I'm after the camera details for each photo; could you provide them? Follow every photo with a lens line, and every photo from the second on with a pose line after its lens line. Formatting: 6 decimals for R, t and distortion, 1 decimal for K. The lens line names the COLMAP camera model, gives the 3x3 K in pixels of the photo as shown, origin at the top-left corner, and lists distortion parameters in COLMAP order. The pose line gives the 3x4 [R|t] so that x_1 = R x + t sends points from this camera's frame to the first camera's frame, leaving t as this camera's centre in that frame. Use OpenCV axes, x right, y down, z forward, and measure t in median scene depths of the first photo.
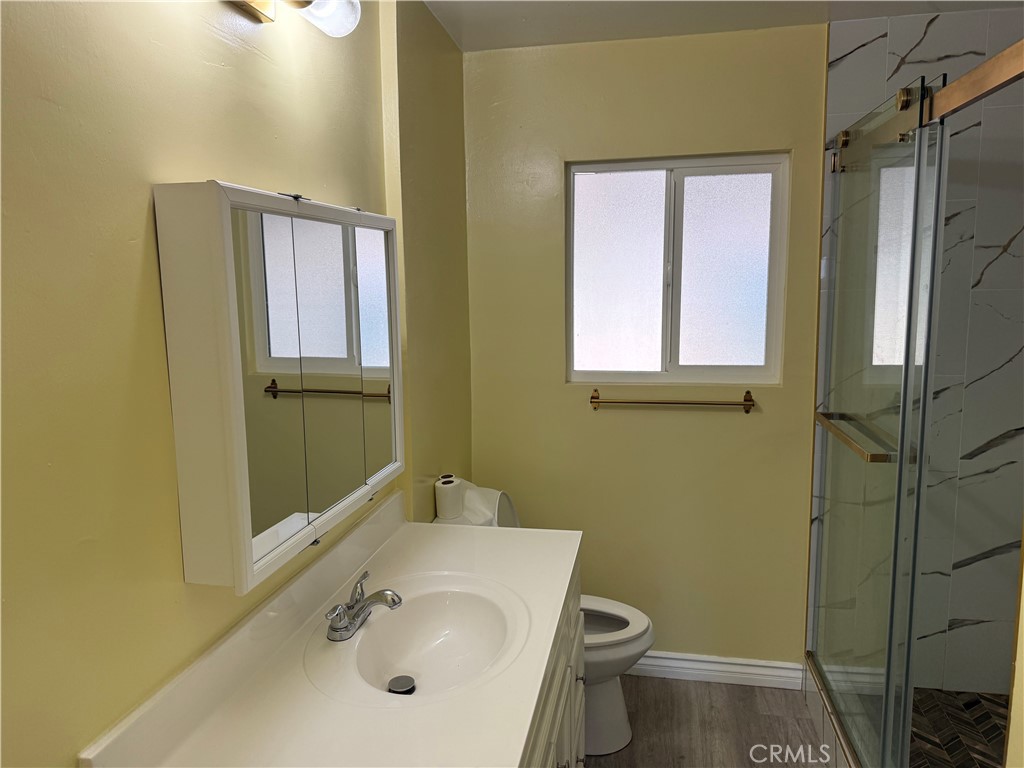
lens RADIAL K [[718.5, 0, 507.5], [0, 718.5, 387.9], [0, 0, 1]] dist [0.088622, -0.126898]
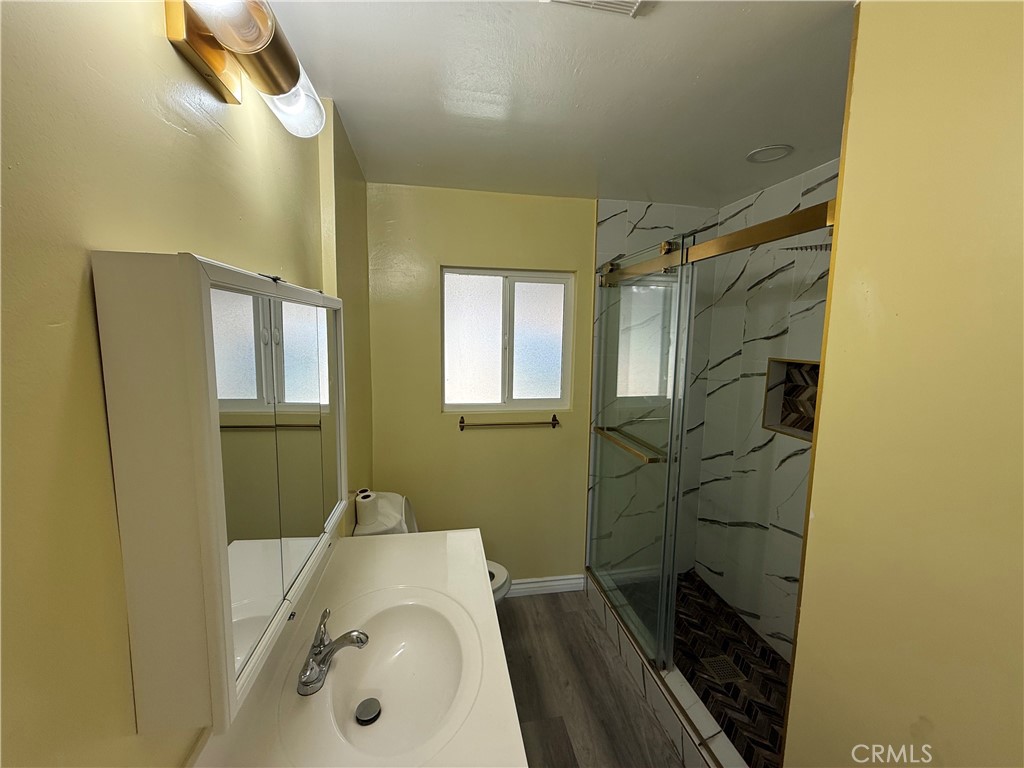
lens RADIAL K [[405.8, 0, 508.7], [0, 405.8, 384.1], [0, 0, 1]] dist [-0.001337, 0.000296]
pose [[0.932690, -0.015229, 0.360358, -0.099337], [0.024256, 0.999495, -0.020539, -0.051887], [-0.359863, 0.027897, 0.932588, 0.193551]]
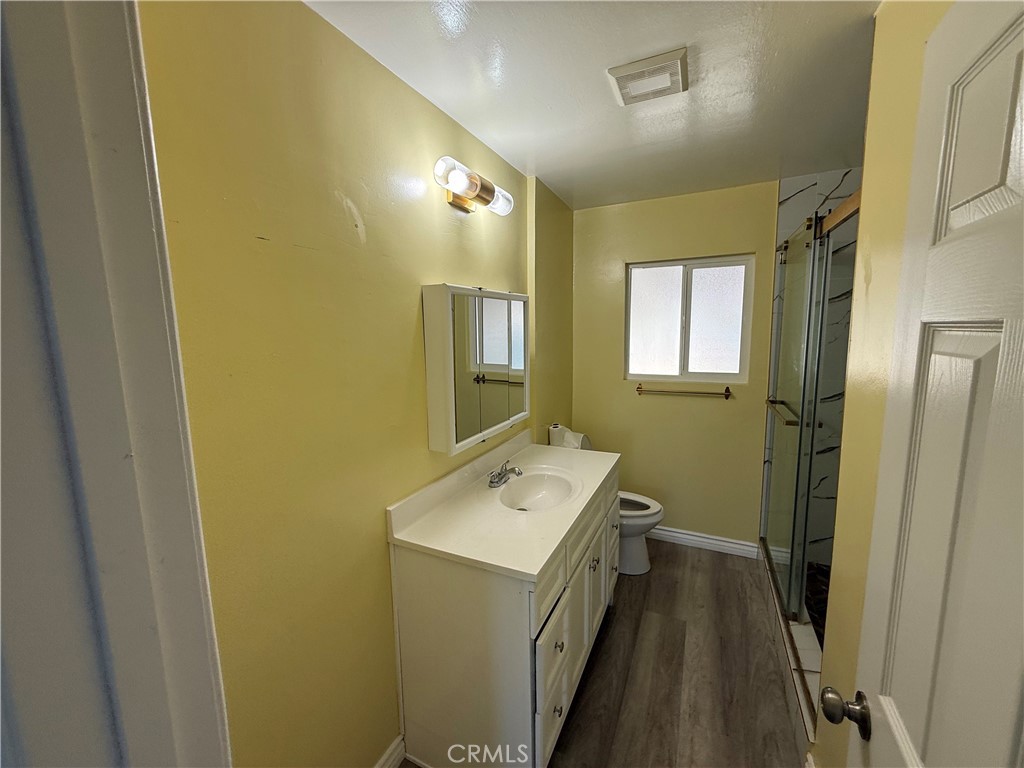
lens RADIAL K [[405.8, 0, 508.7], [0, 405.8, 384.1], [0, 0, 1]] dist [-0.001337, 0.000296]
pose [[0.966537, 0.031986, -0.254527, 0.069170], [-0.034587, 0.999385, -0.005749, 0.022848], [0.254186, 0.014360, 0.967049, -0.110613]]
